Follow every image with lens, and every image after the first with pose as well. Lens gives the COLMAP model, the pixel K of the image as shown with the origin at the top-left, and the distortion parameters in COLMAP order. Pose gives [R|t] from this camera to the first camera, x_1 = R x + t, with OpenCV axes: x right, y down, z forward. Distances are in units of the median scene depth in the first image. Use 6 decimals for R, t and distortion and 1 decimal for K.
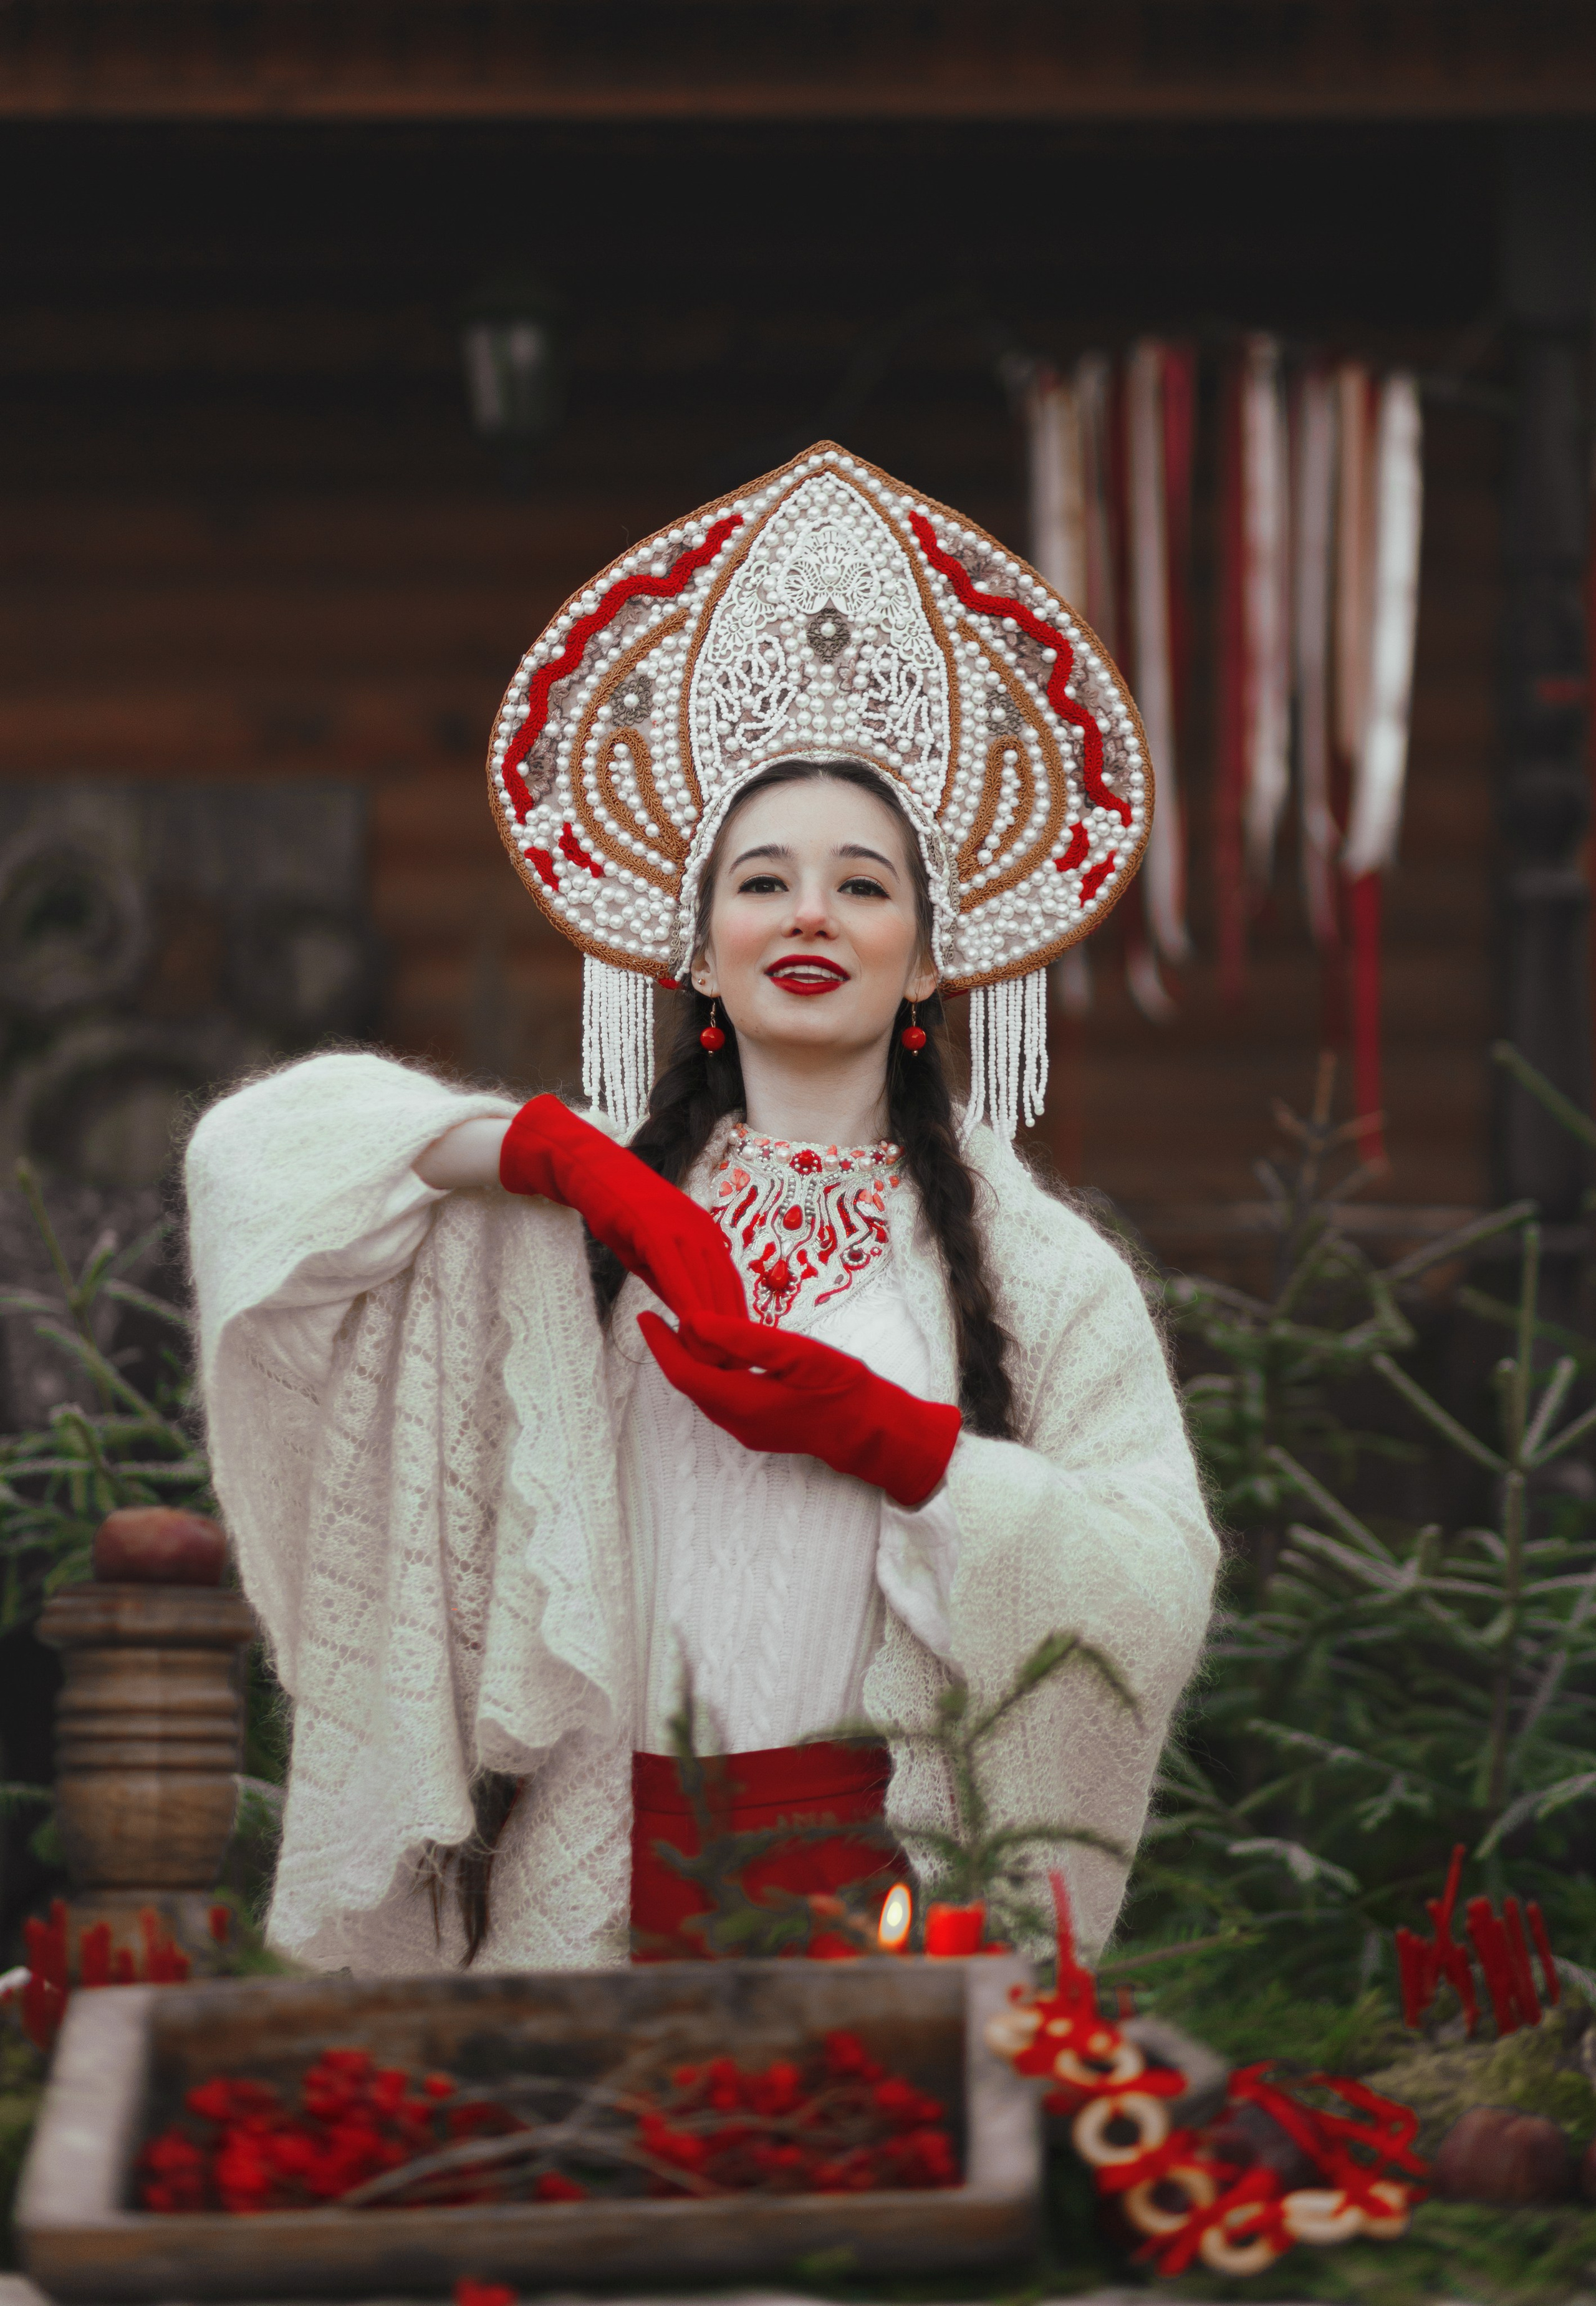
lens RADIAL K [[5395.6, 0, 1042.8], [0, 5395.6, 1274.4], [0, 0, 1]] dist [0.134744, 0.000000]
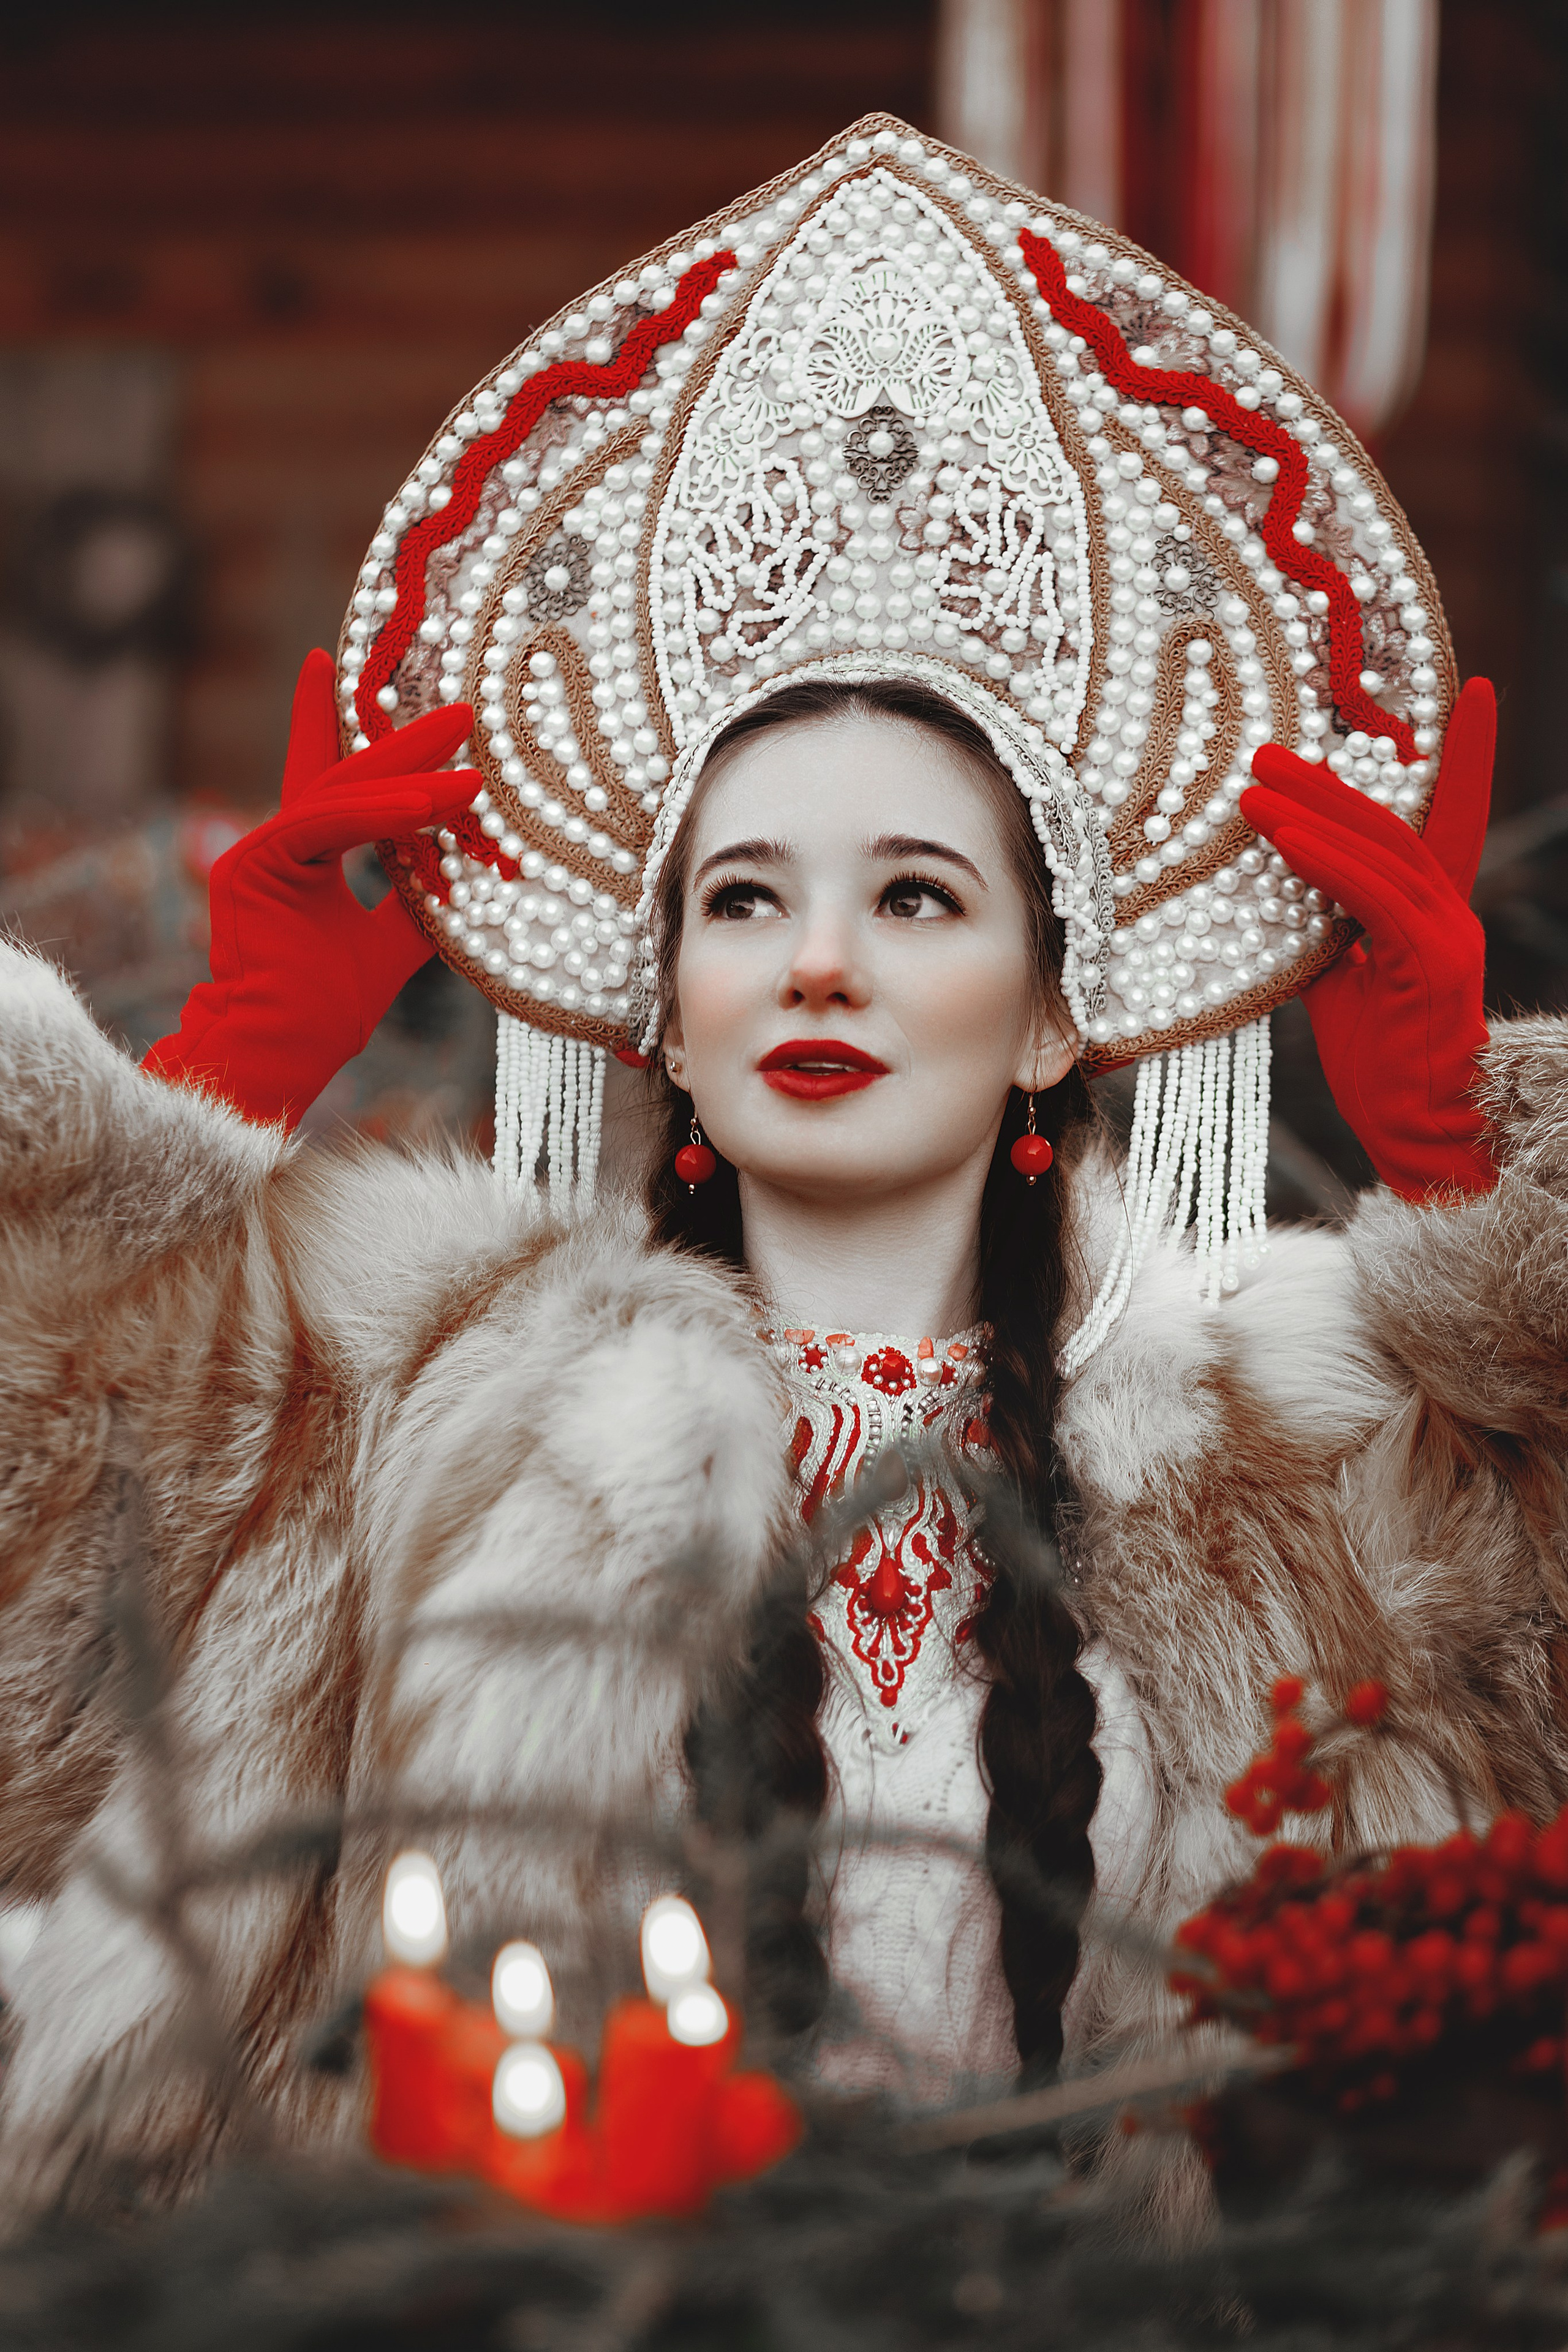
lens RADIAL K [[5865.7, 0, 854.0], [0, 5865.7, 1193.7], [0, 0, 1]] dist [0.128489, 0.000000]
pose [[0.983562, -0.018263, -0.179647, 0.069202], [0.028948, 0.997952, 0.057035, -0.074799], [0.178237, -0.061298, 0.982076, 0.373952]]
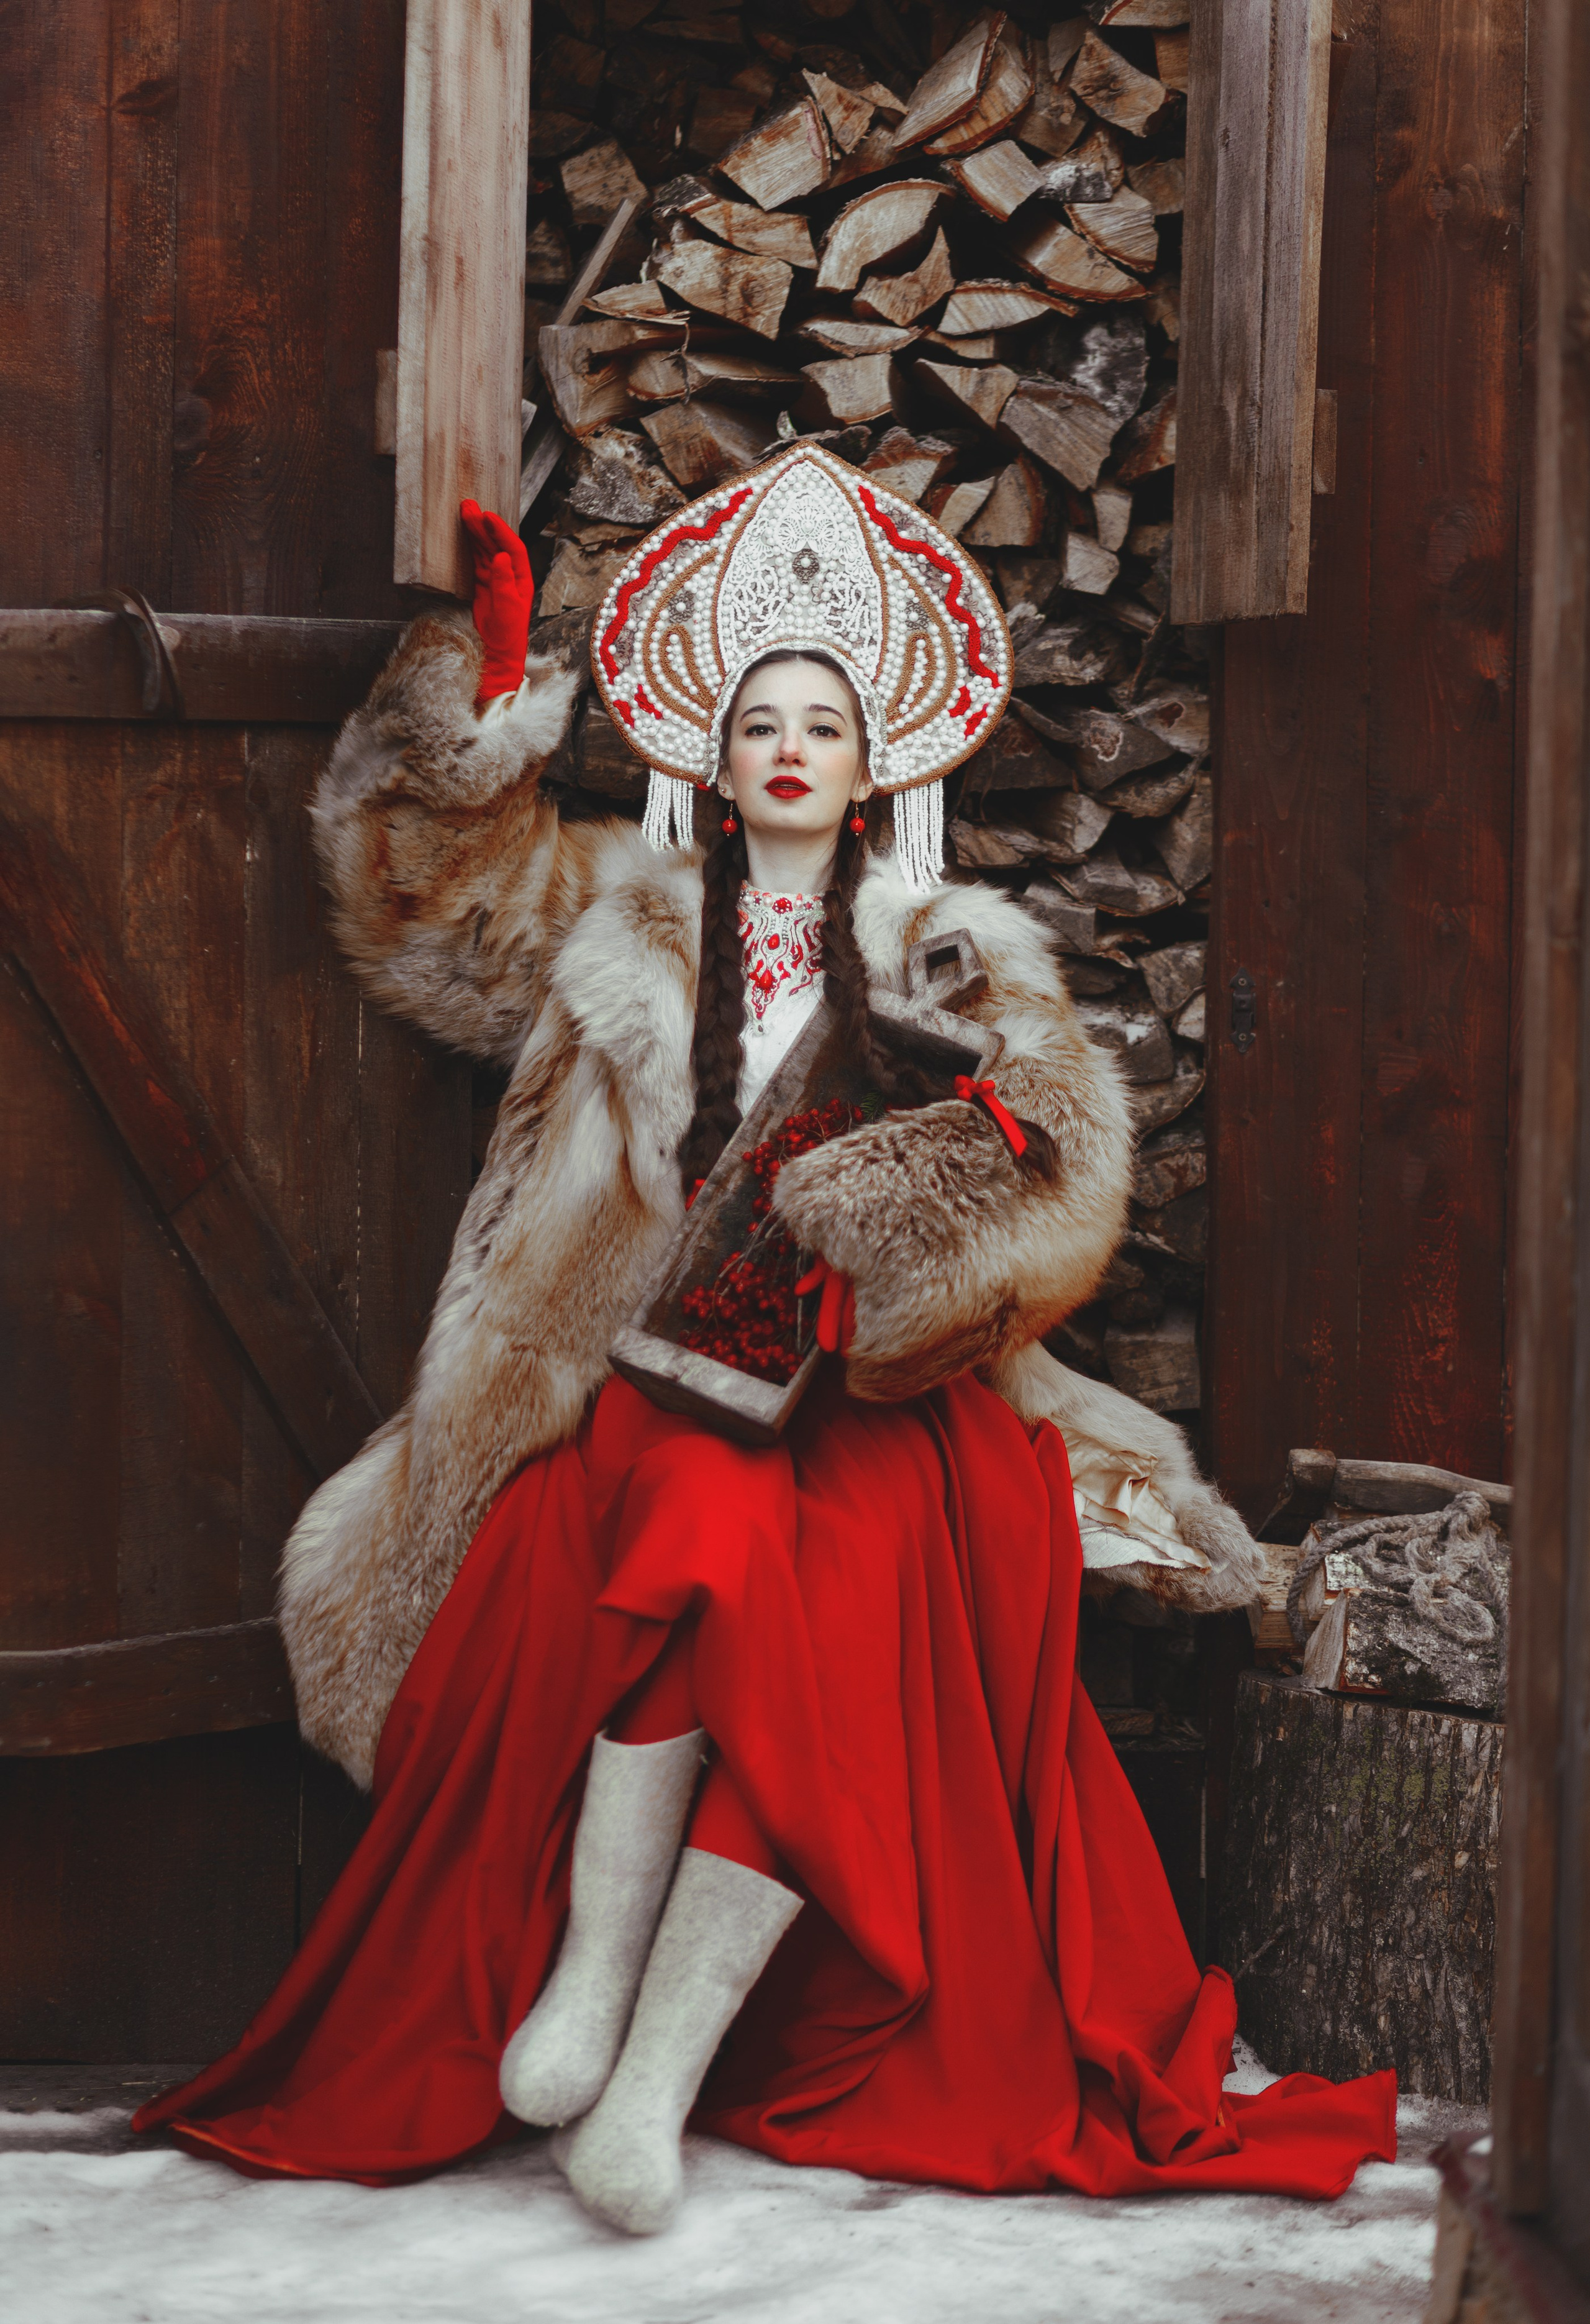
lens RADIAL K [[5437.1, 0, 796.8], [0, 5437.1, 1176.7], [0, 0, 1]] dist [0.134744, 0.000000]
pose [[0.997130, 0.011826, -0.074779, 0.078061], [-0.007317, 0.998154, 0.060289, -0.036333], [0.075354, -0.059569, 0.995376, -0.586199]]
